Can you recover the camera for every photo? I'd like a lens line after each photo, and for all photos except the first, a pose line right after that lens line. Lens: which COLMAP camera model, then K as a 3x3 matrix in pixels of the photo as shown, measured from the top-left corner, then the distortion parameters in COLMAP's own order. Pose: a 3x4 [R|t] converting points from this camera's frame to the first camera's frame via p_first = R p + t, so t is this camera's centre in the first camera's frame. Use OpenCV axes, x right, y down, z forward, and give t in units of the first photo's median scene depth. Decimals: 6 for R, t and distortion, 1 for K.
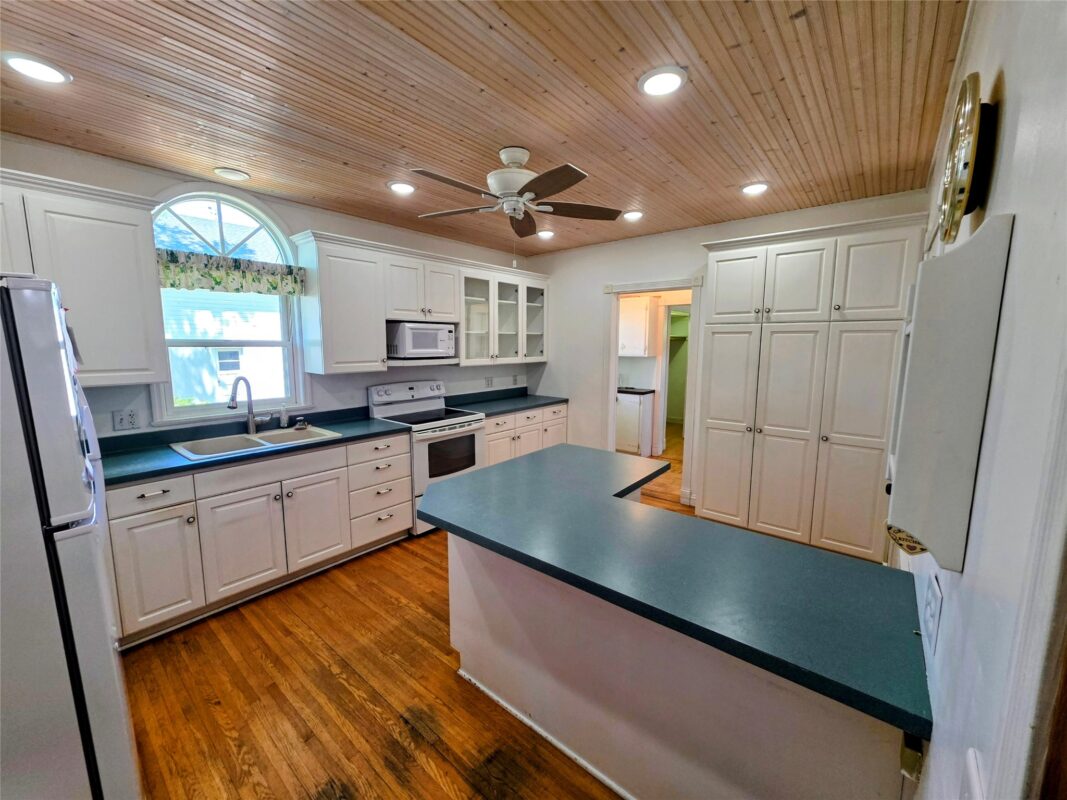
lens RADIAL K [[422.6, 0, 533.5], [0, 422.6, 400.0], [0, 0, 1]] dist [-0.000210, 0.000550]
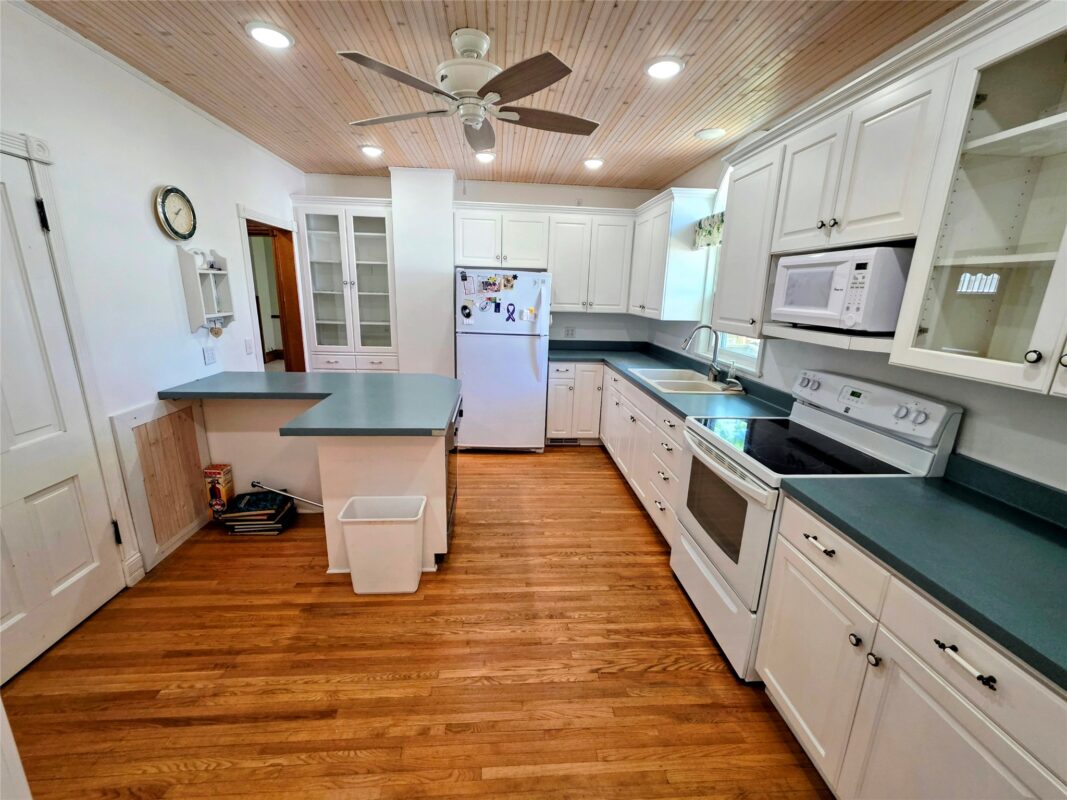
lens RADIAL K [[422.6, 0, 533.5], [0, 422.6, 400.0], [0, 0, 1]] dist [-0.000210, 0.000550]
pose [[-0.712105, 0.153821, -0.685015, 0.384323], [-0.125462, 0.932117, 0.339732, -0.177165], [0.690772, 0.327868, -0.644467, 1.358223]]
